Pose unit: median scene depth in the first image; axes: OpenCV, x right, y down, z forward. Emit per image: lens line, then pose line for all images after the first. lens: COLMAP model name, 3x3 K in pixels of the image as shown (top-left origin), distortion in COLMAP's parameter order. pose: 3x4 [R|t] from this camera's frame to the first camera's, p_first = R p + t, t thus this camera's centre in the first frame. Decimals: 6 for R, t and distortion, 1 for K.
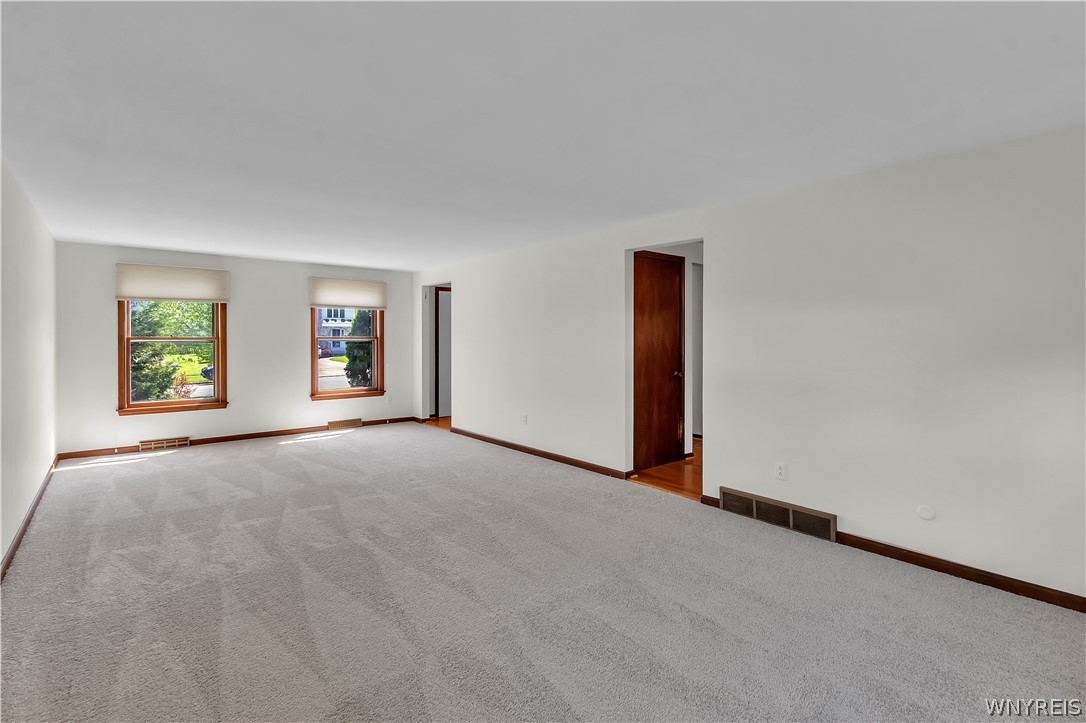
lens RADIAL K [[506.7, 0, 557.2], [0, 506.7, 336.8], [0, 0, 1]] dist [0.000020, -0.000081]
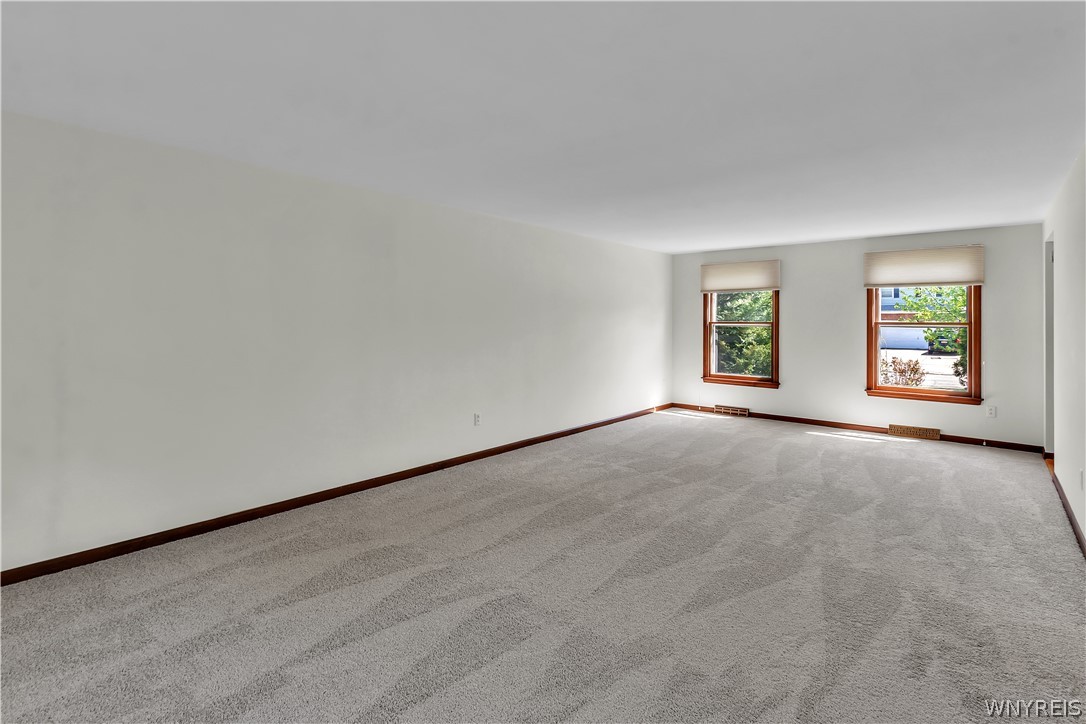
lens RADIAL K [[509.3, 0, 508.6], [0, 509.3, 319.5], [0, 0, 1]] dist [0.000641, 0.000081]
pose [[0.140653, -0.001587, -0.990058, 0.302898], [-0.004617, 0.999987, -0.002258, 0.000426], [0.990048, 0.004888, 0.140644, 0.271281]]
